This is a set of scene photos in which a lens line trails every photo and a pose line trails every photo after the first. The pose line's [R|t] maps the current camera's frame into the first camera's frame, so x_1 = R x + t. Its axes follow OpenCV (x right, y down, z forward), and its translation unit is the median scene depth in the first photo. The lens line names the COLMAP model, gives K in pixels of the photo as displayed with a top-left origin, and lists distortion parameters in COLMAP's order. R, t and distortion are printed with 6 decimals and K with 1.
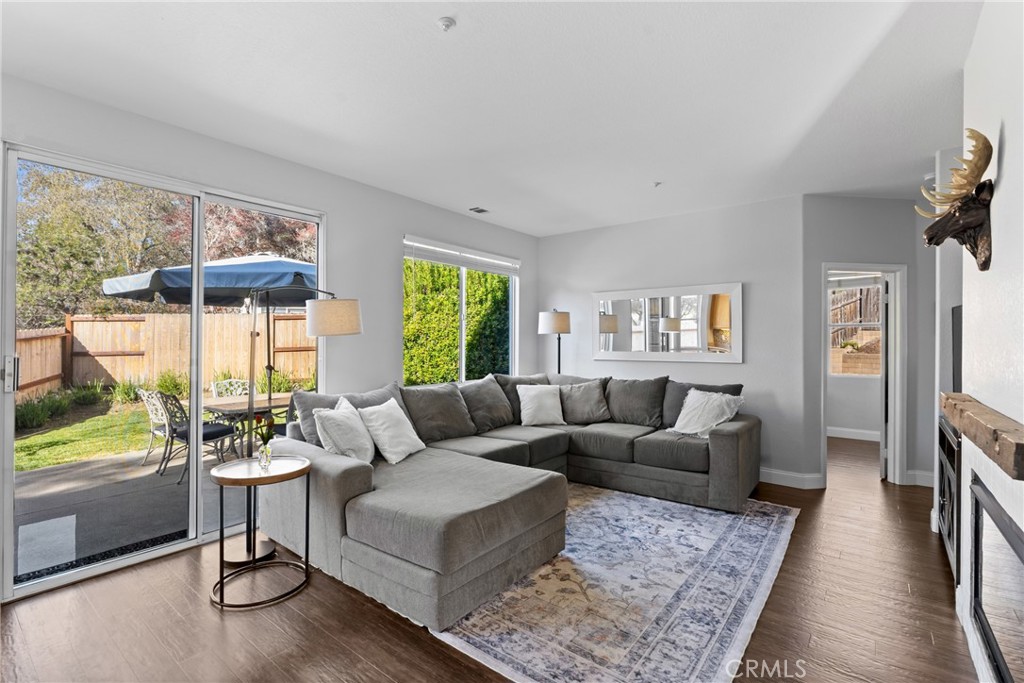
lens RADIAL K [[466.3, 0, 508.9], [0, 466.3, 341.0], [0, 0, 1]] dist [-0.008865, 0.004347]
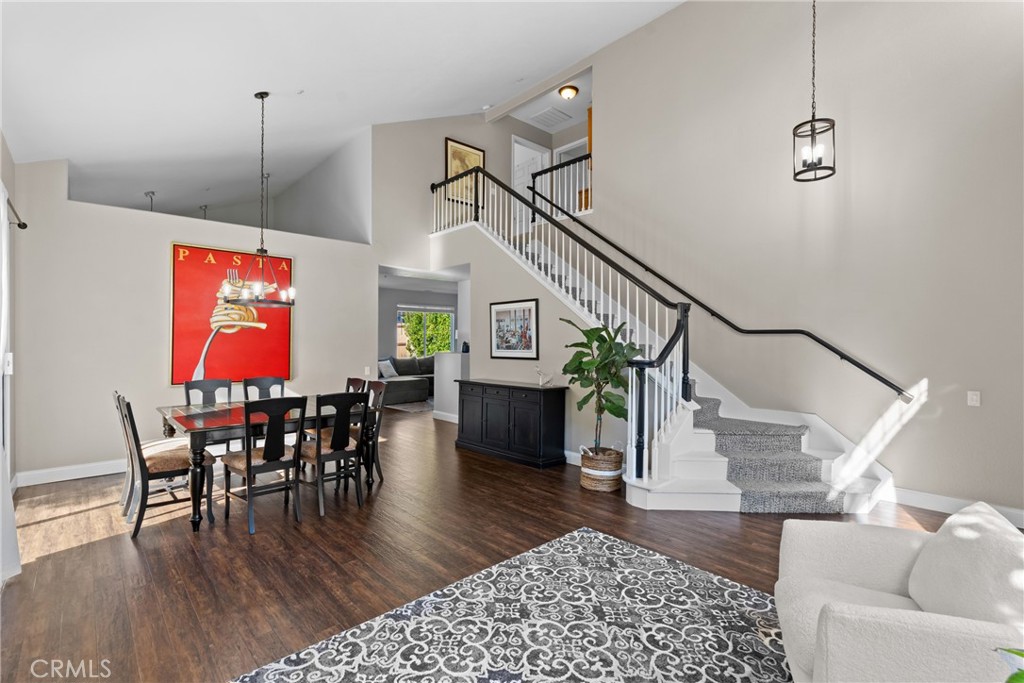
lens RADIAL K [[466.3, 0, 508.6], [0, 466.3, 342.1], [0, 0, 1]] dist [-0.008865, 0.004347]
pose [[0.987639, 0.005735, -0.156640, 0.830439], [-0.005064, 0.999976, 0.004683, -0.010860], [0.156663, -0.003832, 0.987645, -1.579137]]
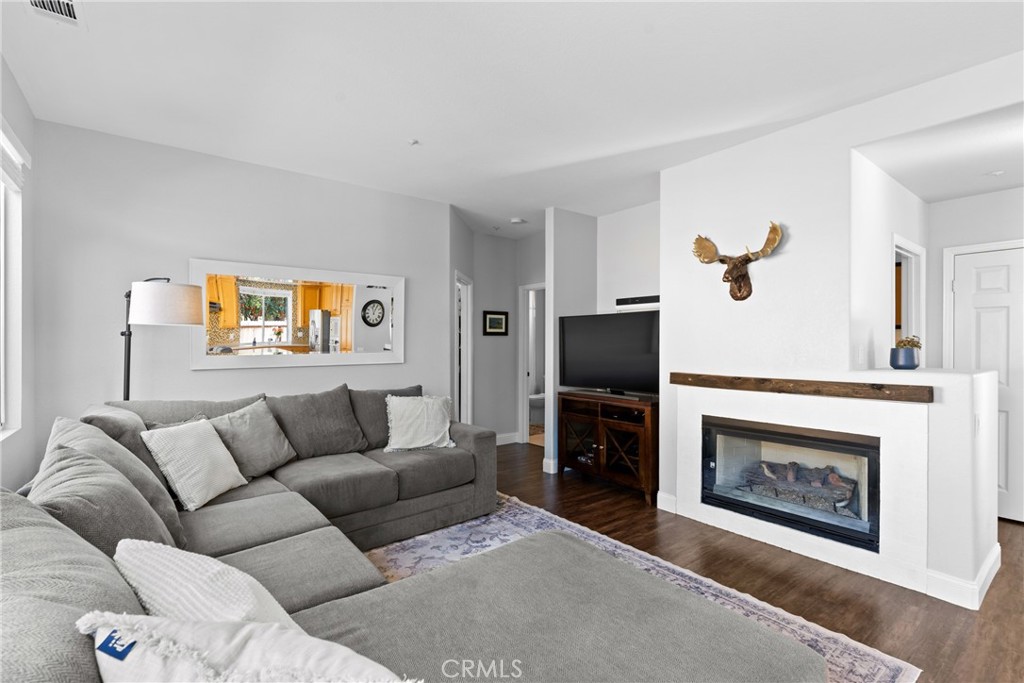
lens RADIAL K [[466.3, 0, 512.8], [0, 466.3, 342.9], [0, 0, 1]] dist [-0.008865, 0.004347]
pose [[0.247472, -0.003099, 0.968890, -0.359897], [0.000024, 0.999995, 0.003193, 0.003982], [-0.968895, -0.000767, 0.247471, 0.554094]]
